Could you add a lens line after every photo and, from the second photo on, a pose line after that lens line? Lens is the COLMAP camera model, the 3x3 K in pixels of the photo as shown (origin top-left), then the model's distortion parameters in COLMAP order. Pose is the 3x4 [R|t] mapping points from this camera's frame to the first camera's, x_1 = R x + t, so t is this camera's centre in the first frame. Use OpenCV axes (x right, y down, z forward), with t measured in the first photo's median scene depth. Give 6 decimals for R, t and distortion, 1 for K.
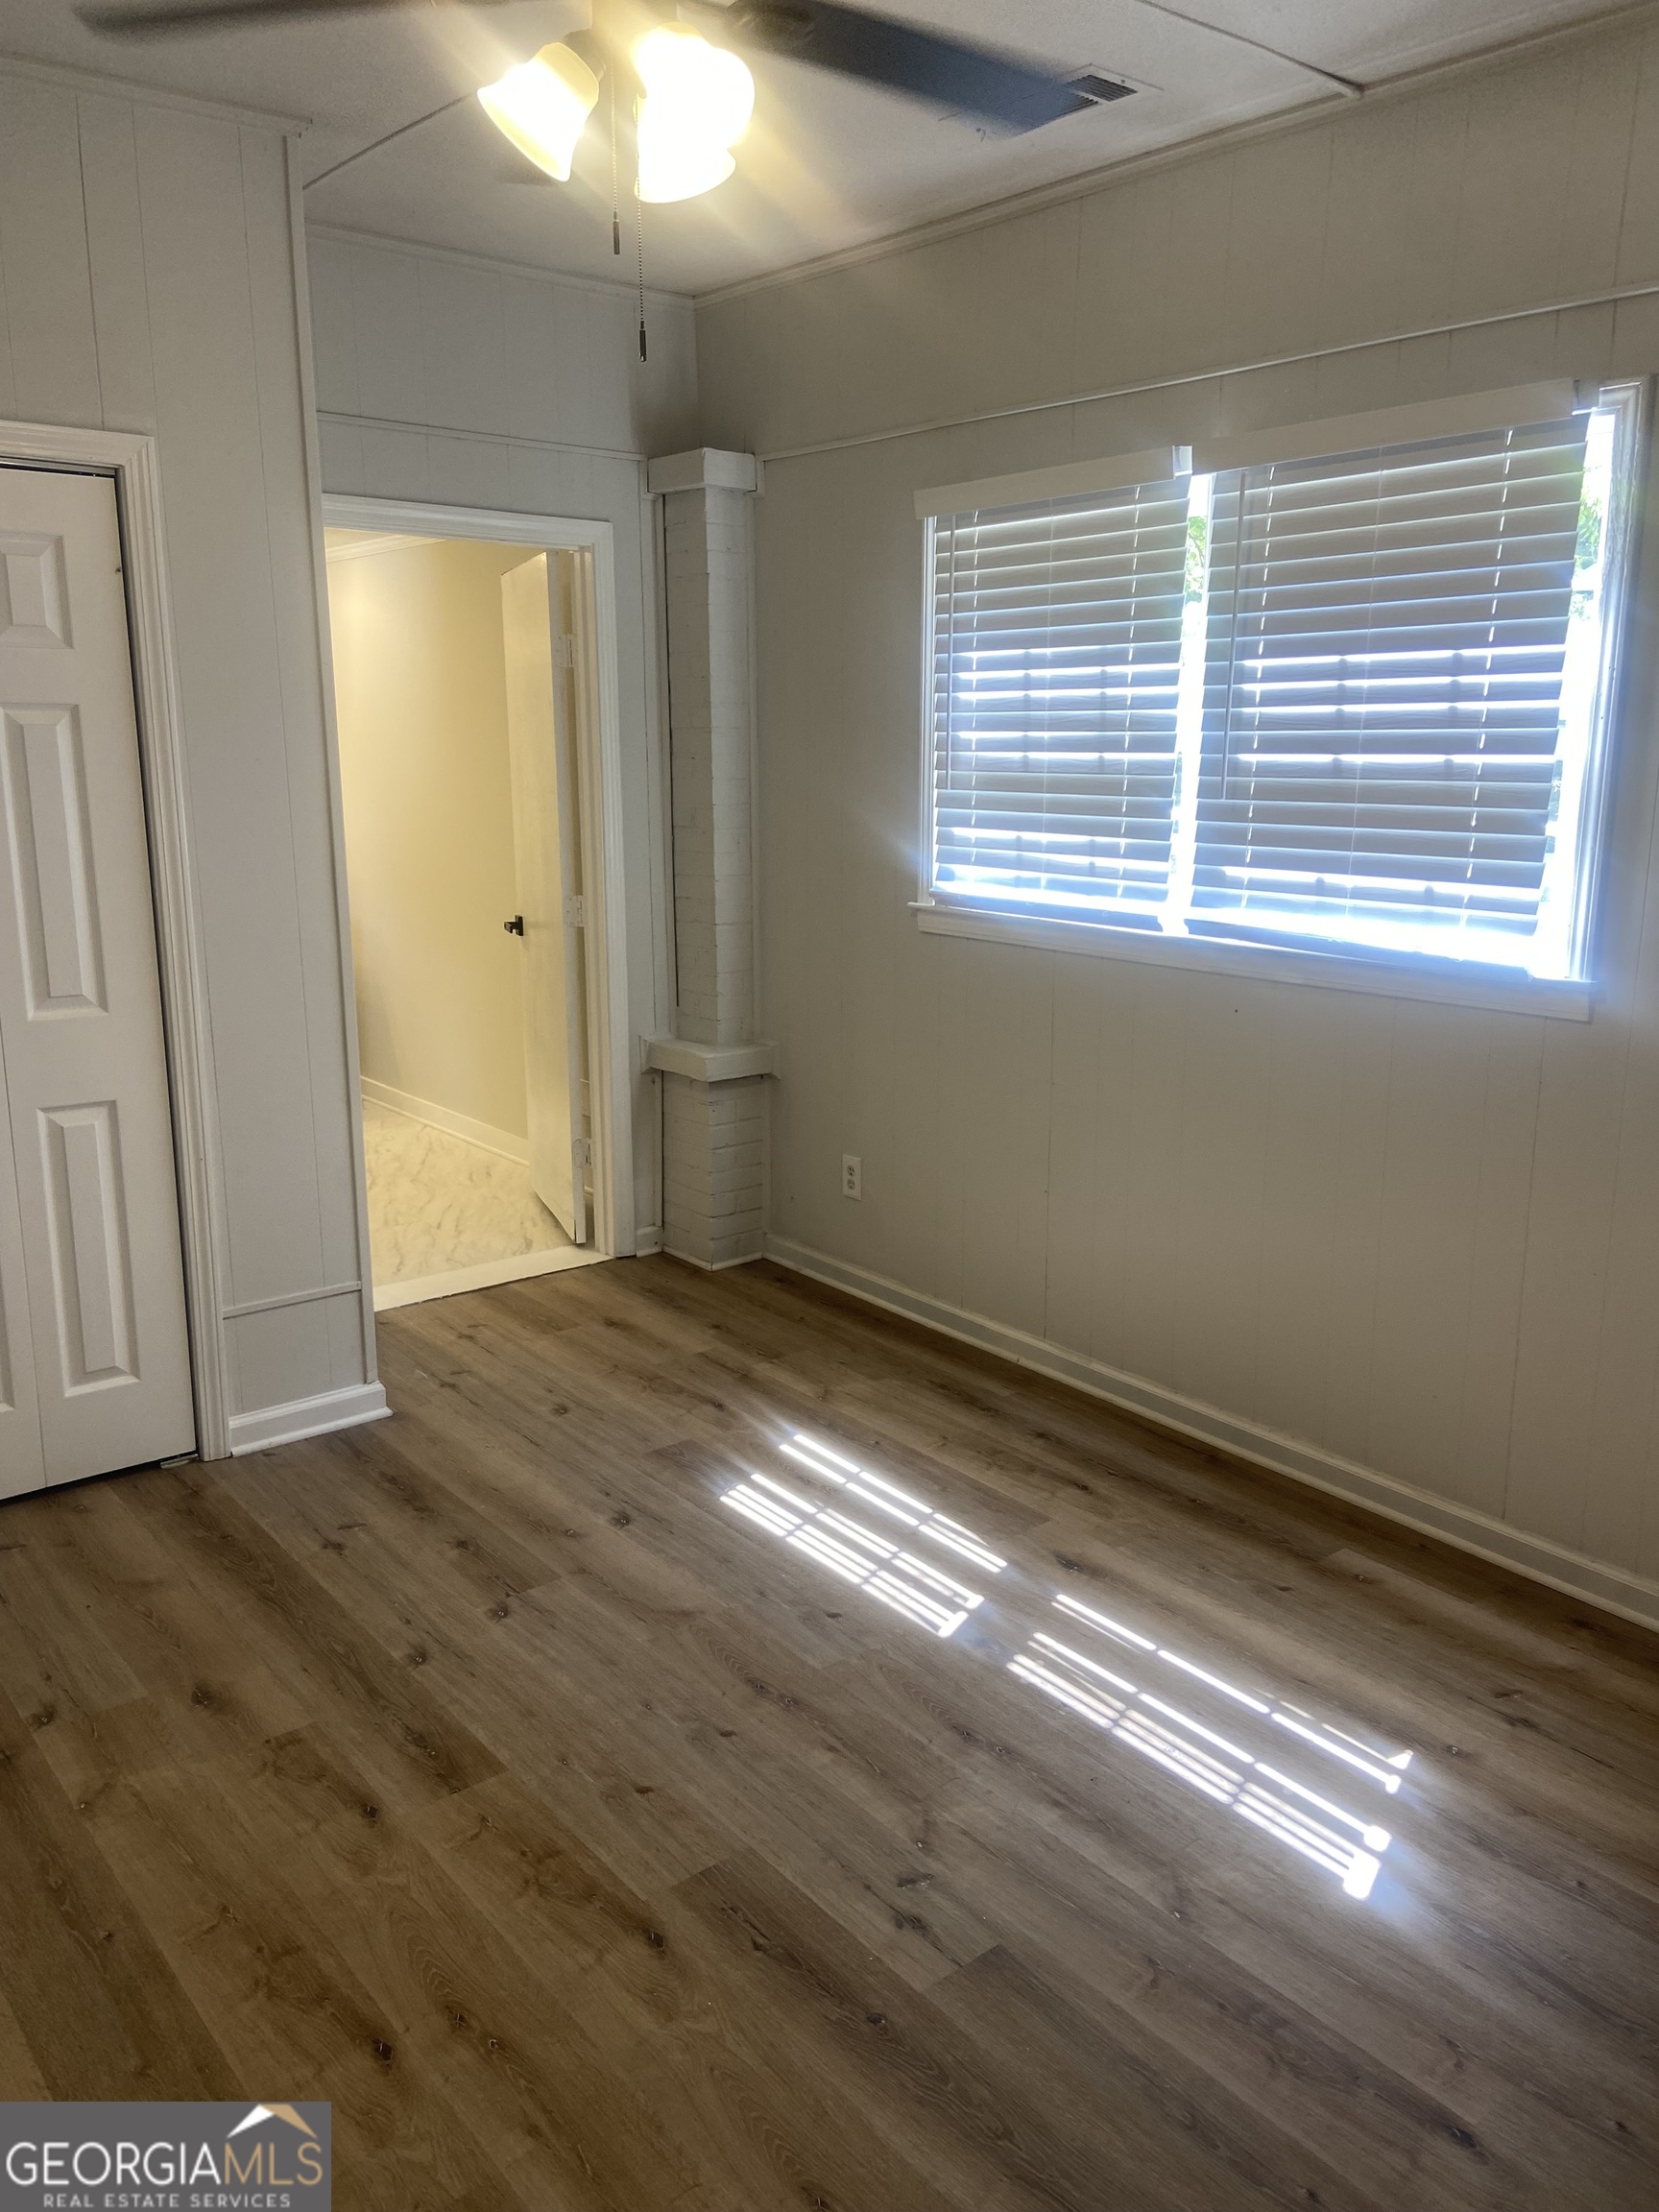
lens RADIAL K [[1691.7, 0, 833.5], [0, 1691.7, 1110.4], [0, 0, 1]] dist [0.138462, -0.180741]
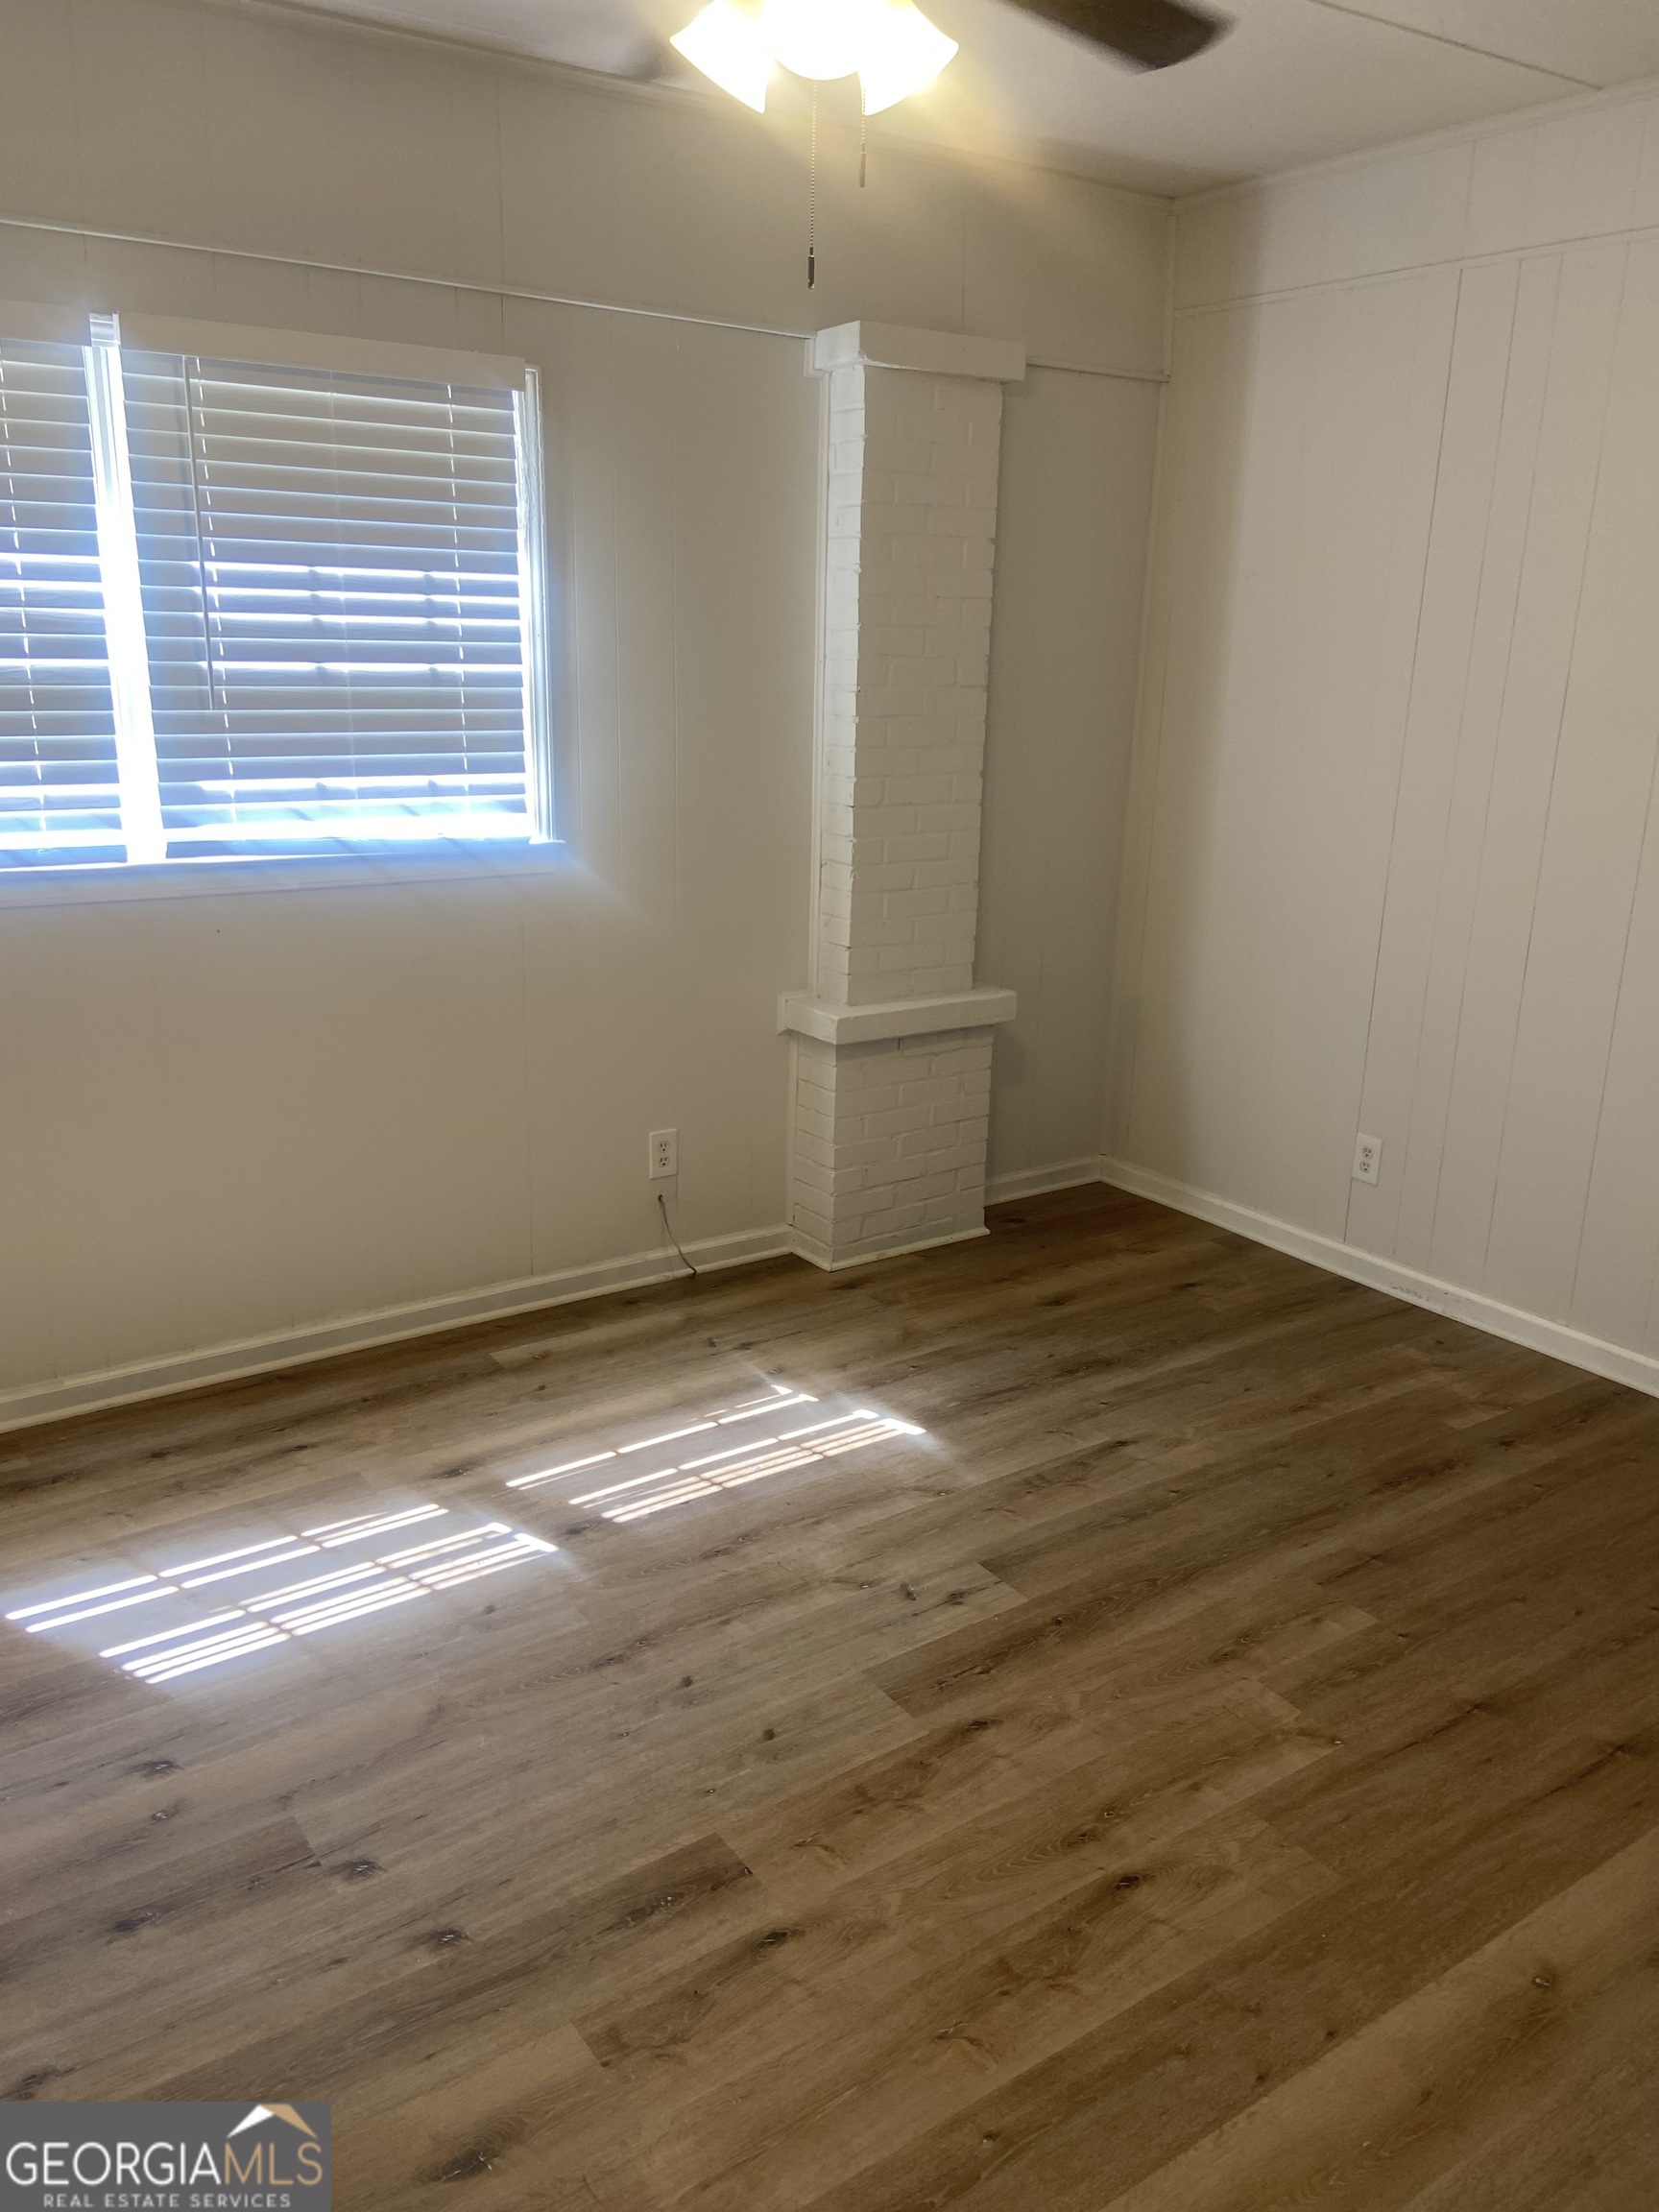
lens RADIAL K [[1663.3, 0, 838.6], [0, 1663.3, 1110.4], [0, 0, 1]] dist [0.119608, -0.152093]
pose [[0.052751, -0.277698, 0.959219, -0.791268], [0.199764, 0.944076, 0.262328, -0.164500], [-0.978423, 0.177779, 0.105275, 0.662400]]
